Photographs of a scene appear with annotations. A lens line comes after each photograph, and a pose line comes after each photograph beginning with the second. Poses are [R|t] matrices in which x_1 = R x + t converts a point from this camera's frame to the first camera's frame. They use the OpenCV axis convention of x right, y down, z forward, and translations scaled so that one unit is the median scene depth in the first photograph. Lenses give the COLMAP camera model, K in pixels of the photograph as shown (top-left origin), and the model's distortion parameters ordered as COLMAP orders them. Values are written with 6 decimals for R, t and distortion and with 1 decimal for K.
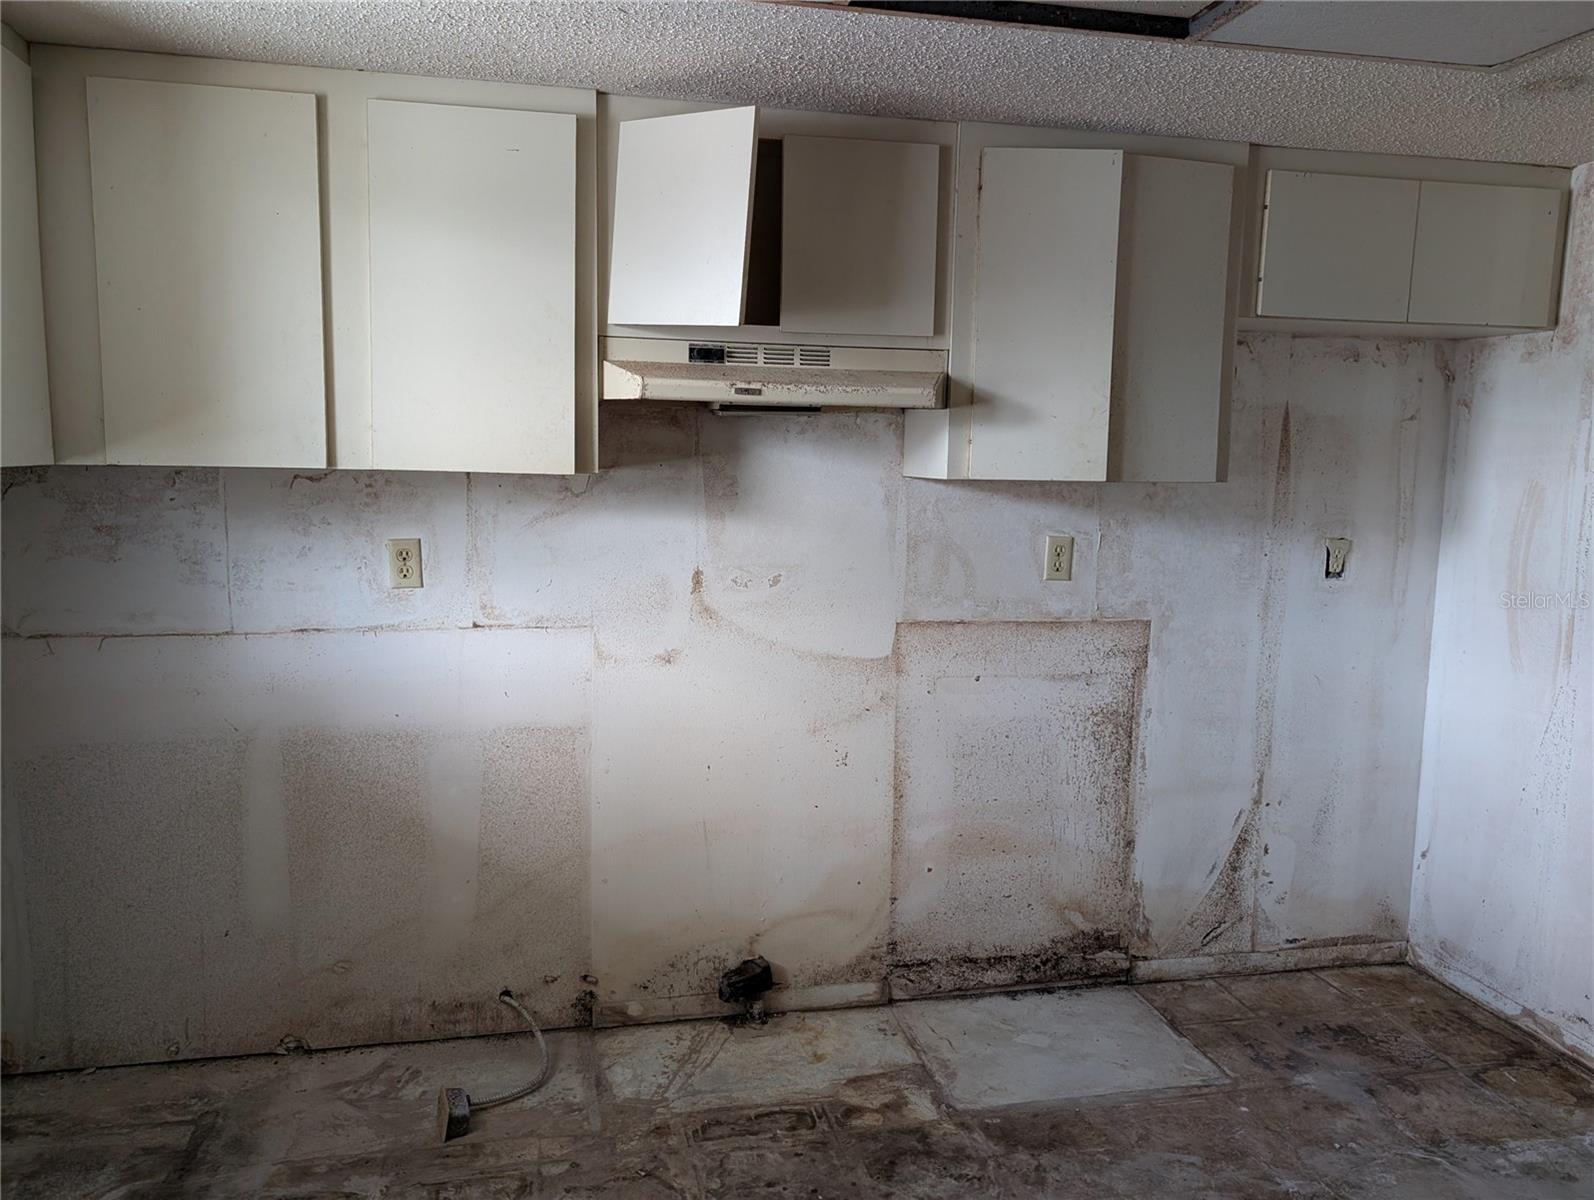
lens RADIAL K [[1121.7, 0, 780.6], [0, 1121.7, 593.6], [0, 0, 1]] dist [0.008728, -0.011453]
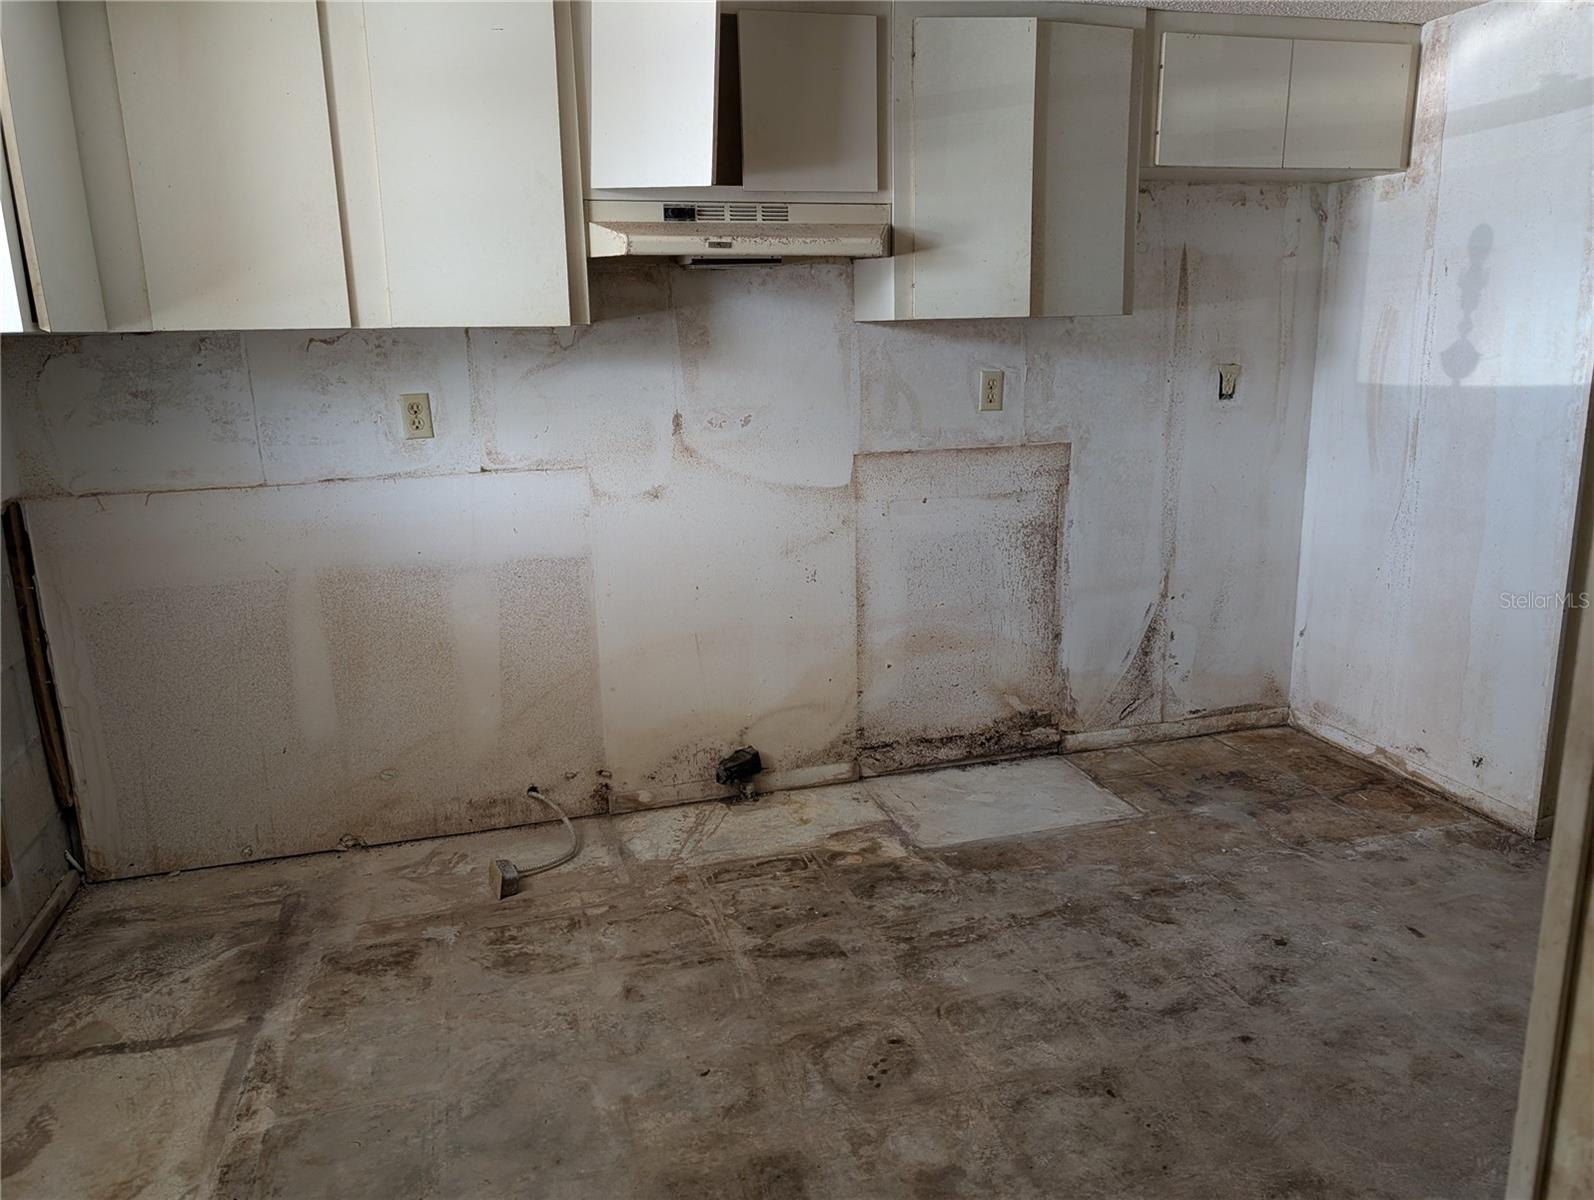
lens RADIAL K [[1121.7, 0, 803.0], [0, 1121.7, 597.5], [0, 0, 1]] dist [0.008728, -0.011453]
pose [[0.995872, -0.055681, 0.071689, -0.039771], [0.047460, 0.992611, 0.111670, 0.044156], [-0.077378, -0.107807, 0.991156, -0.151885]]
